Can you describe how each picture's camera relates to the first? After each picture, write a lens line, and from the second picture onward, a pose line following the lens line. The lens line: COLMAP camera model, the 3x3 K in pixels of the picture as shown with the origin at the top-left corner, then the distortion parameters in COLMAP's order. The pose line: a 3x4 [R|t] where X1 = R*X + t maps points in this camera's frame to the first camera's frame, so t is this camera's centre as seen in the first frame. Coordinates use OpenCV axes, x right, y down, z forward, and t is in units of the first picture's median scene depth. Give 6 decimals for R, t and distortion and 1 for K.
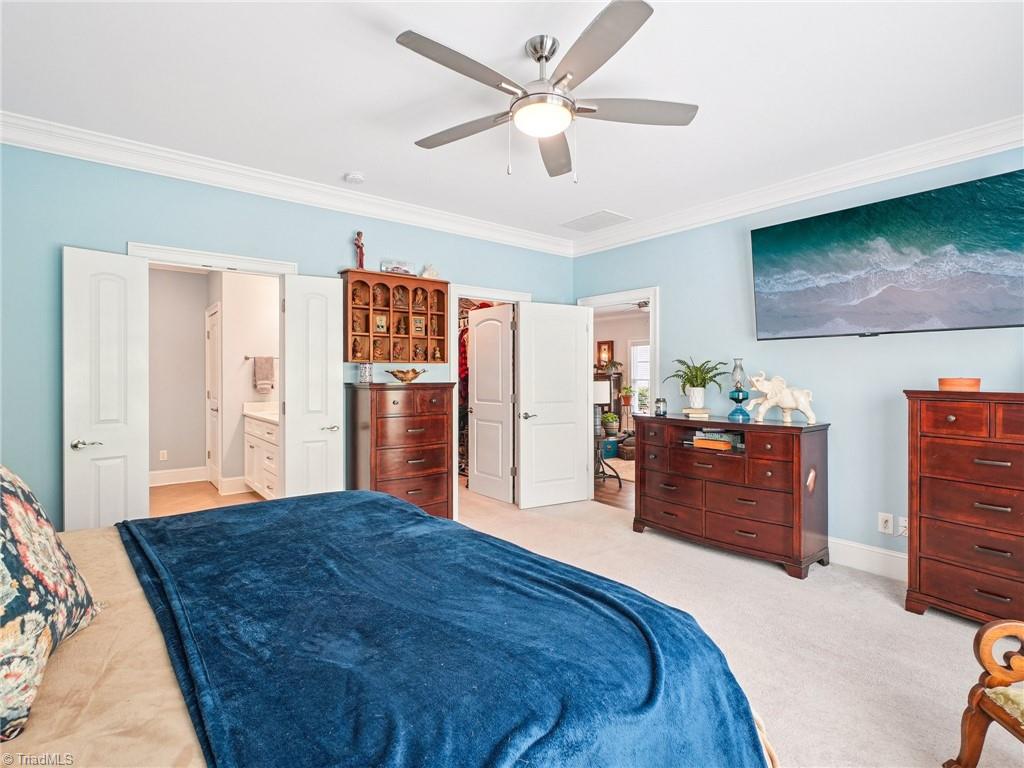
lens RADIAL K [[508.1, 0, 511.7], [0, 508.1, 378.2], [0, 0, 1]] dist [-0.005509, 0.001397]
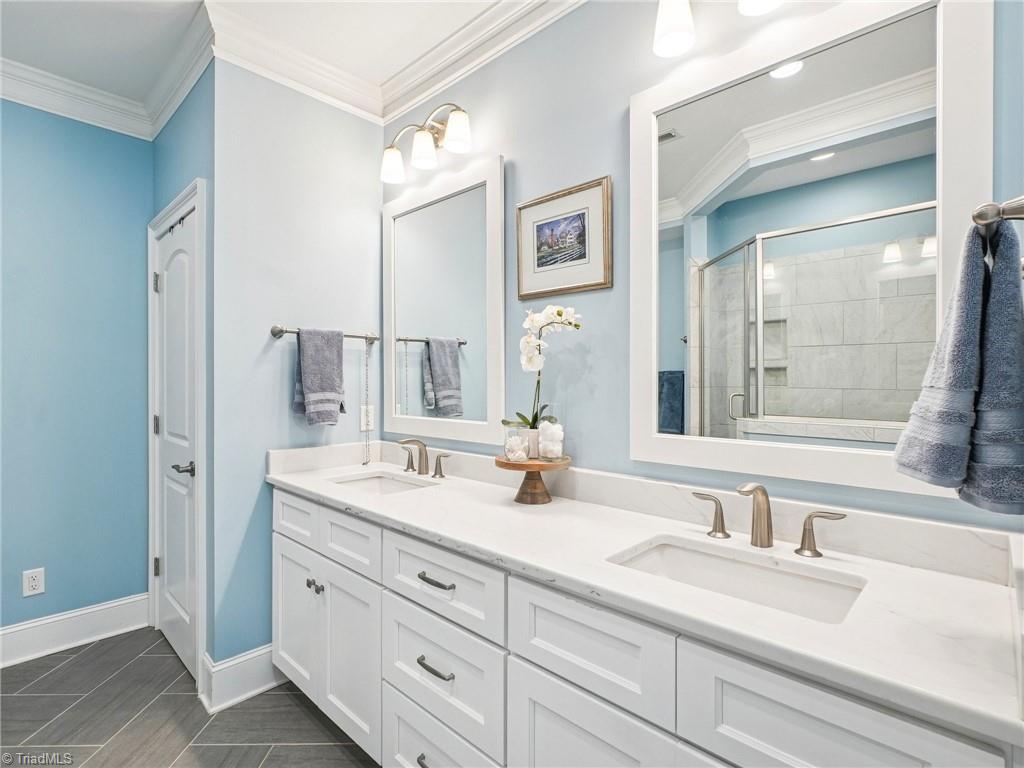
lens RADIAL K [[512.1, 0, 512.0], [0, 512.1, 384.0], [0, 0, 1]] dist [0.000251, 0.000693]
pose [[0.991450, 0.004882, 0.130396, -0.397162], [-0.005124, 0.999986, 0.001517, -0.003067], [-0.130386, -0.002172, 0.991461, 0.595252]]
